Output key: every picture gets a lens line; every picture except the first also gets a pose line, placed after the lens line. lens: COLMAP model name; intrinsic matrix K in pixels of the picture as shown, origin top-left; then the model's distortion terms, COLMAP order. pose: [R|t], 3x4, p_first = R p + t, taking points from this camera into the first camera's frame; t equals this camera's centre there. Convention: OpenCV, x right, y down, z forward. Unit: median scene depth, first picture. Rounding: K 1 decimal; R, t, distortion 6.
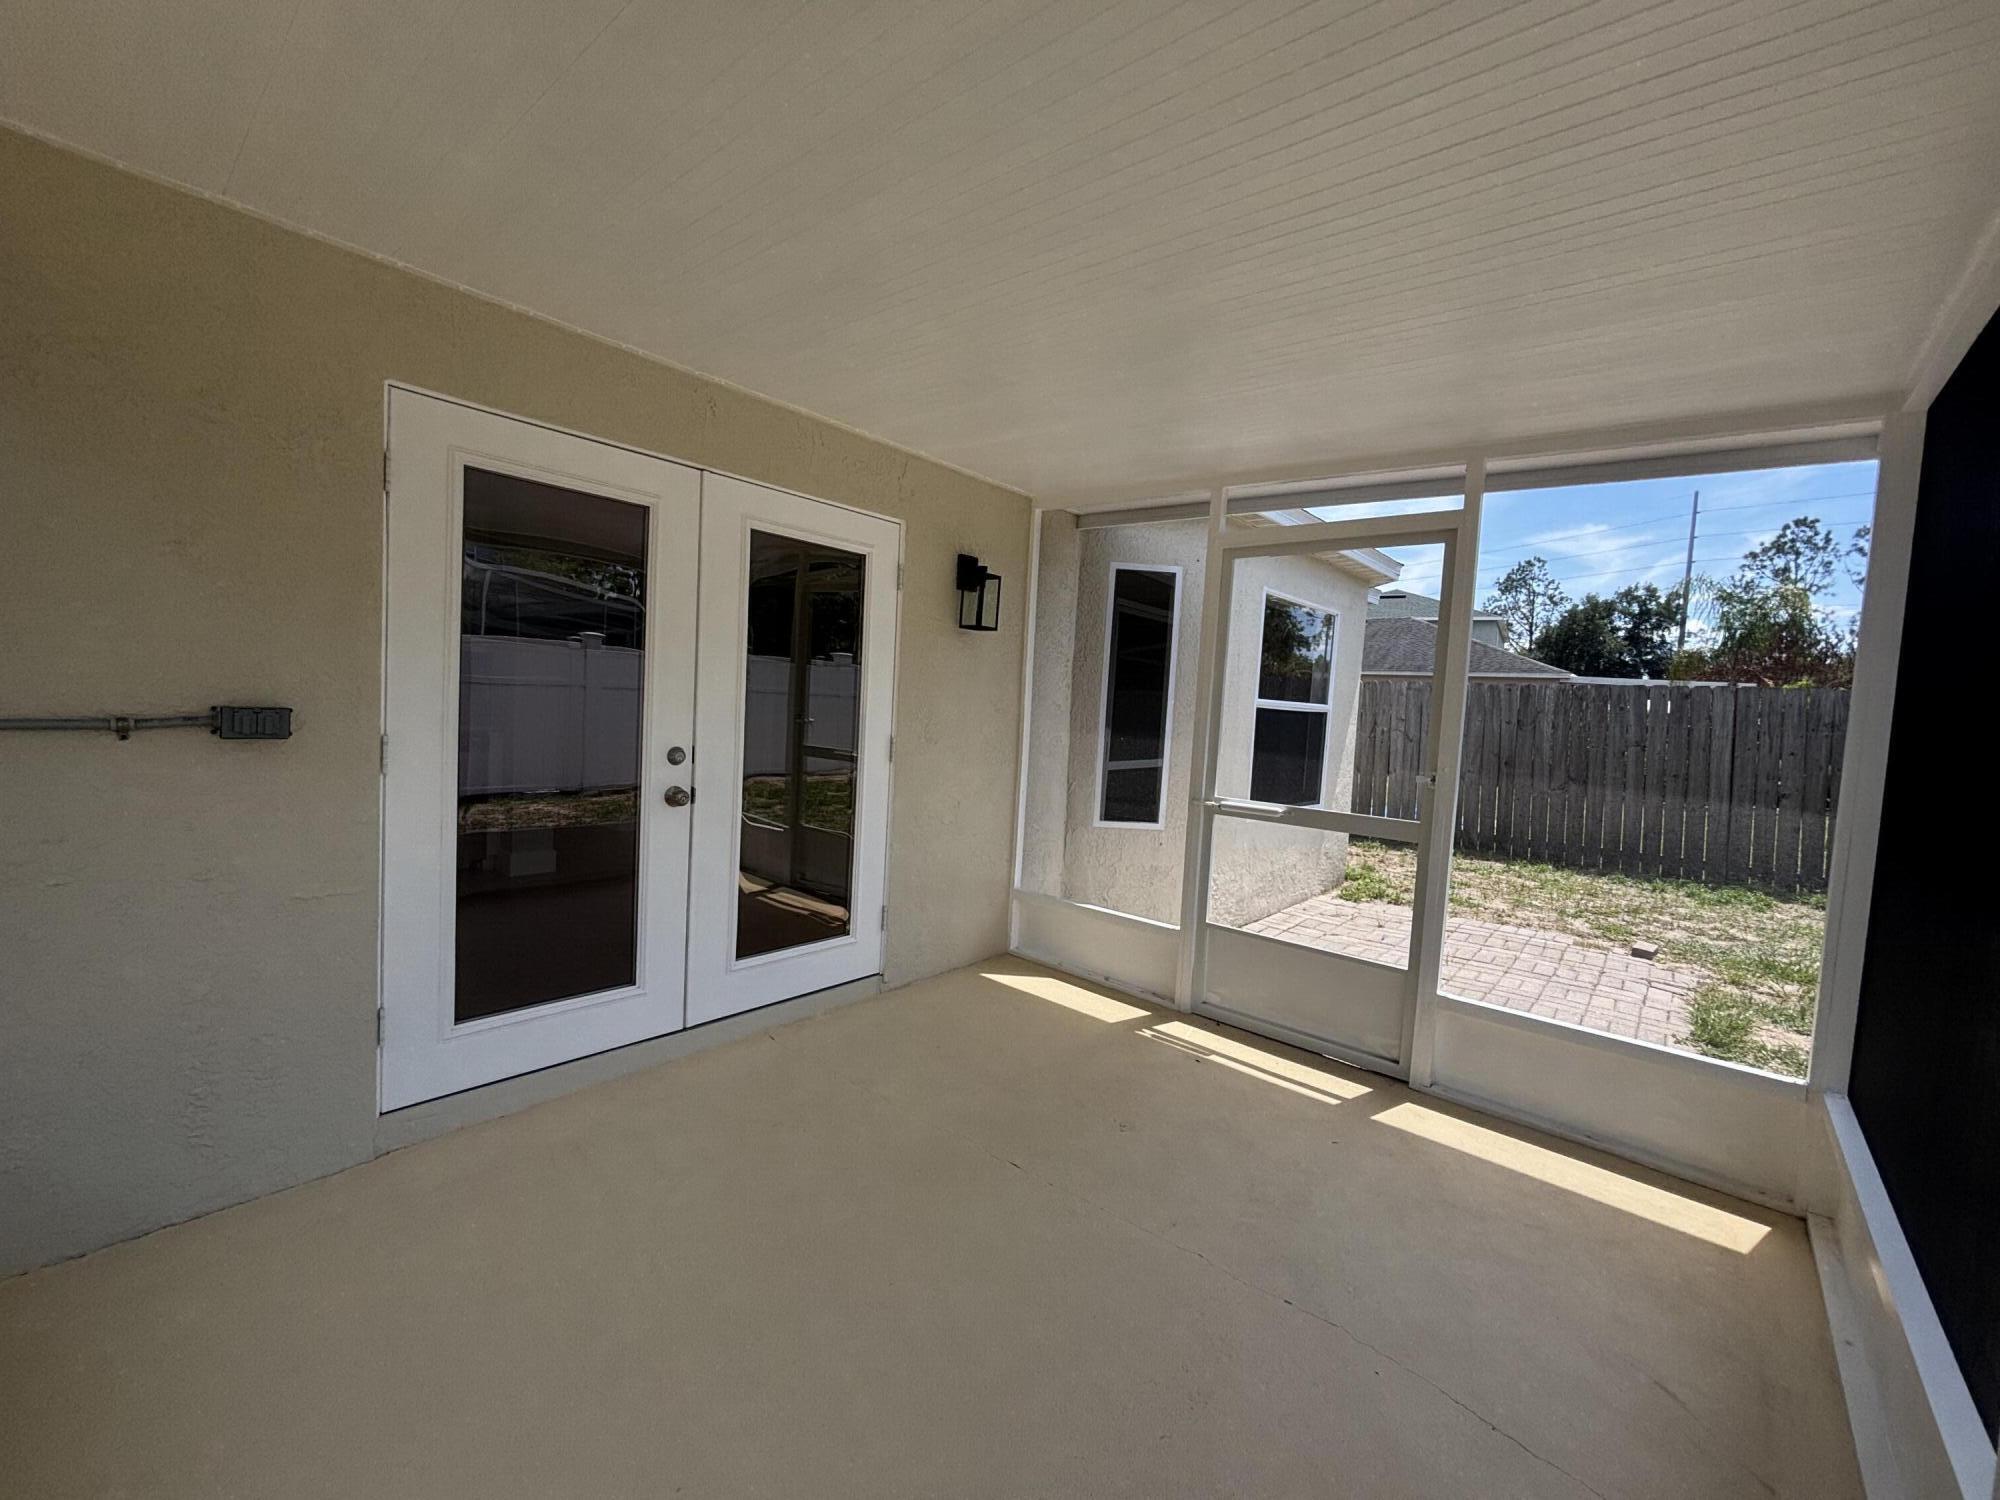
lens RADIAL K [[812.0, 0, 1007.3], [0, 812.0, 749.0], [0, 0, 1]] dist [-0.000626, 0.000471]
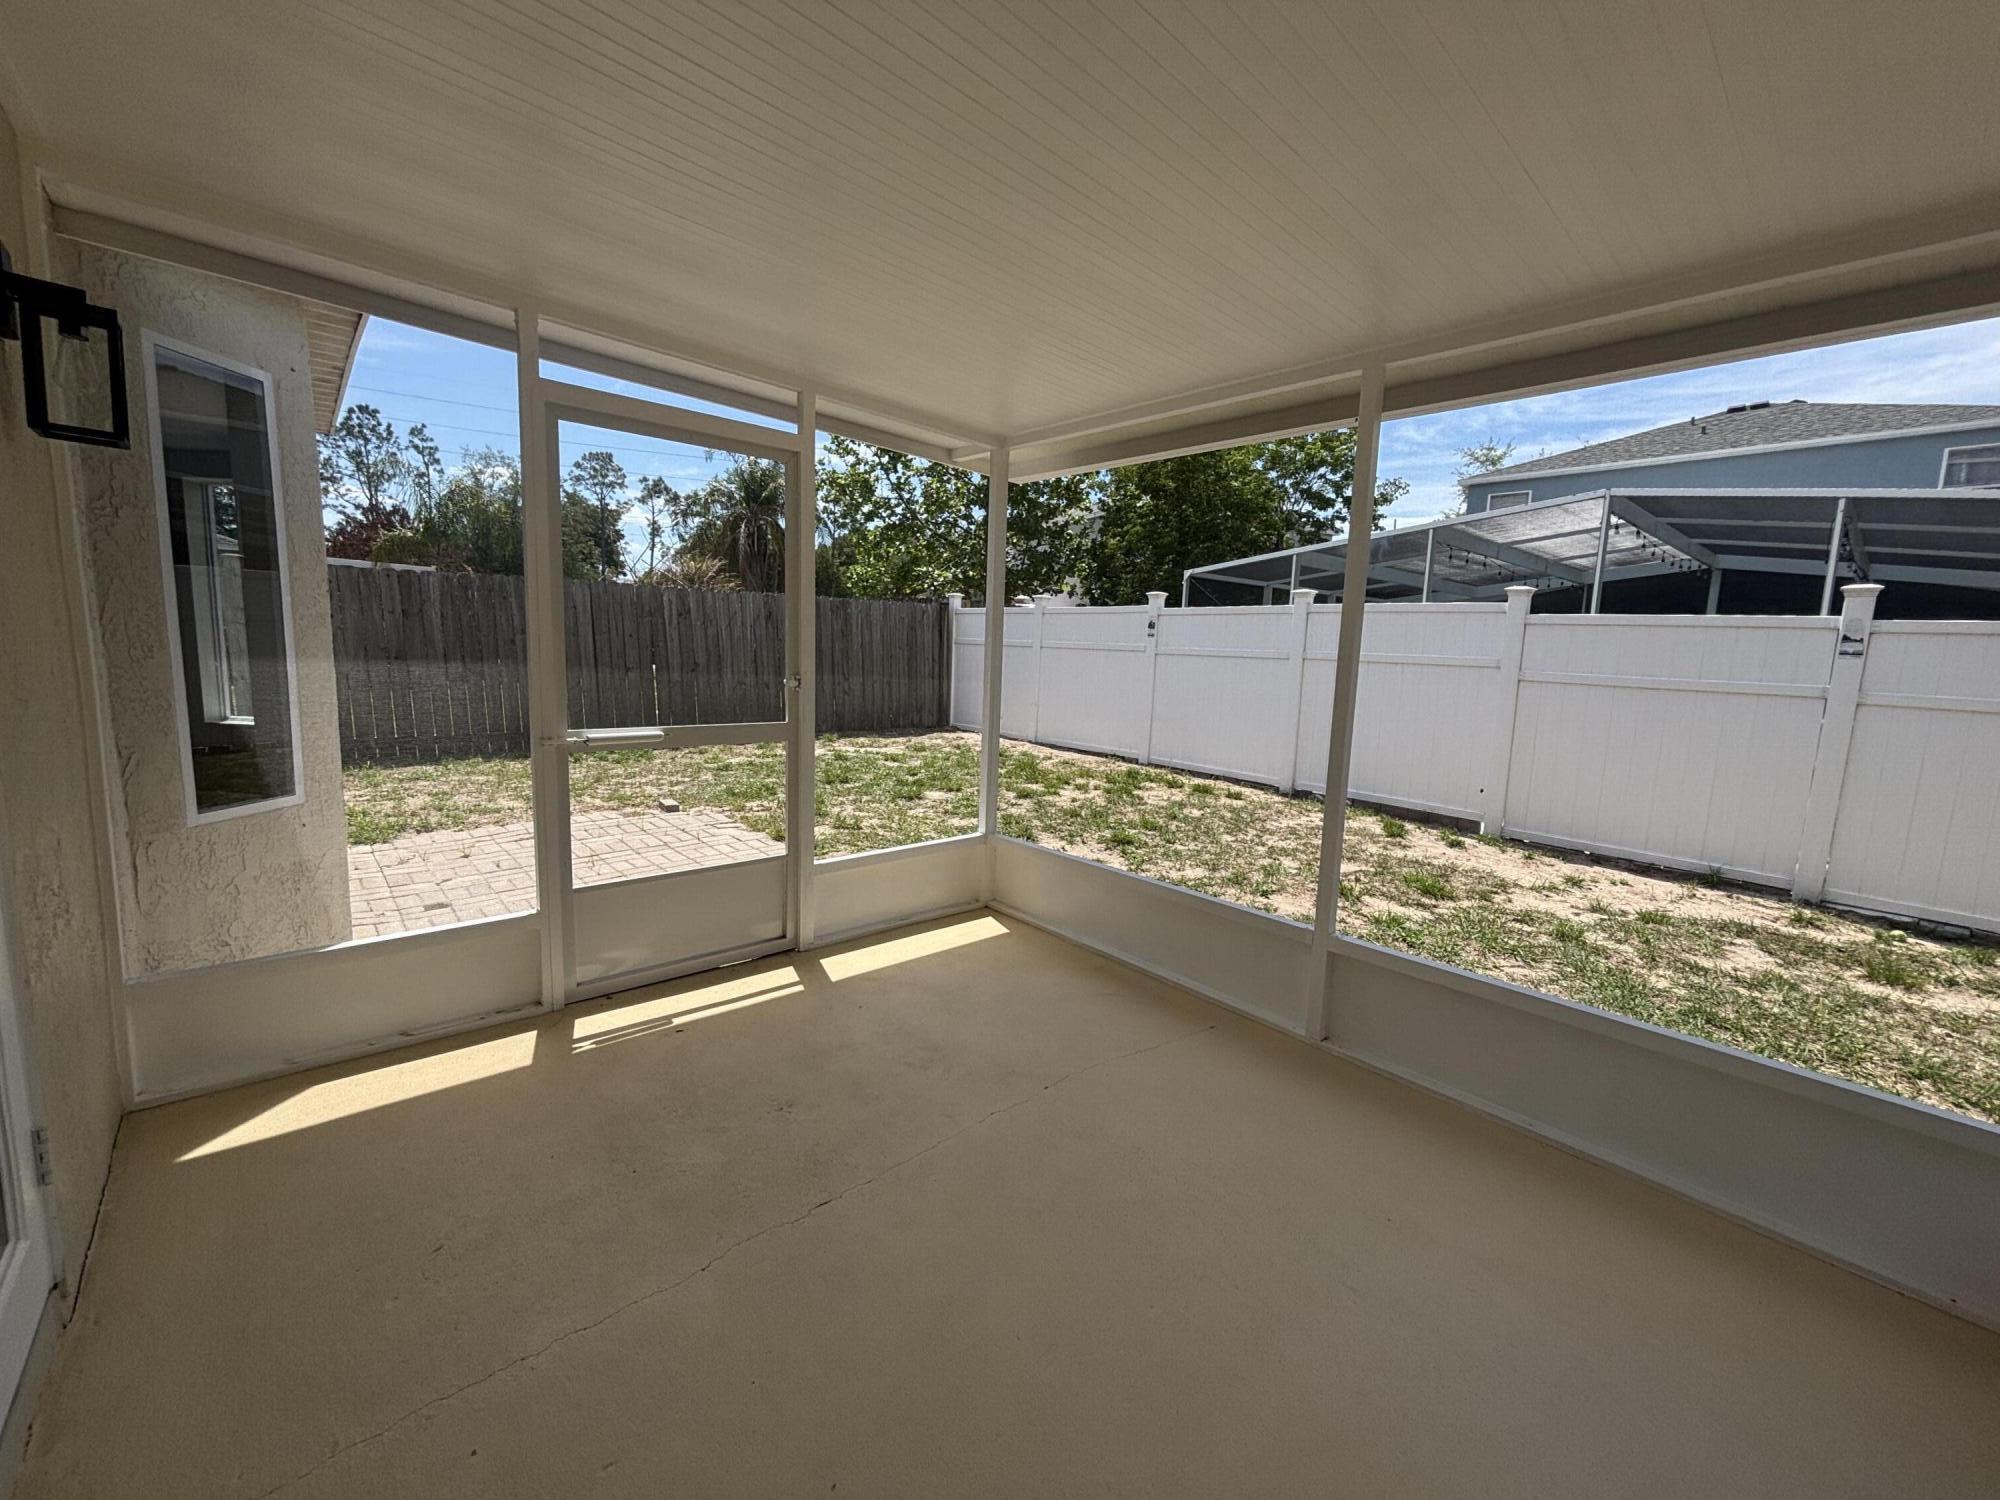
lens RADIAL K [[812.0, 0, 1007.3], [0, 812.0, 749.0], [0, 0, 1]] dist [-0.000626, 0.000471]
pose [[0.127216, -0.178946, 0.975599, -0.360614], [0.031374, 0.983825, 0.176364, -0.037482], [-0.991379, 0.008172, 0.130772, 0.379186]]
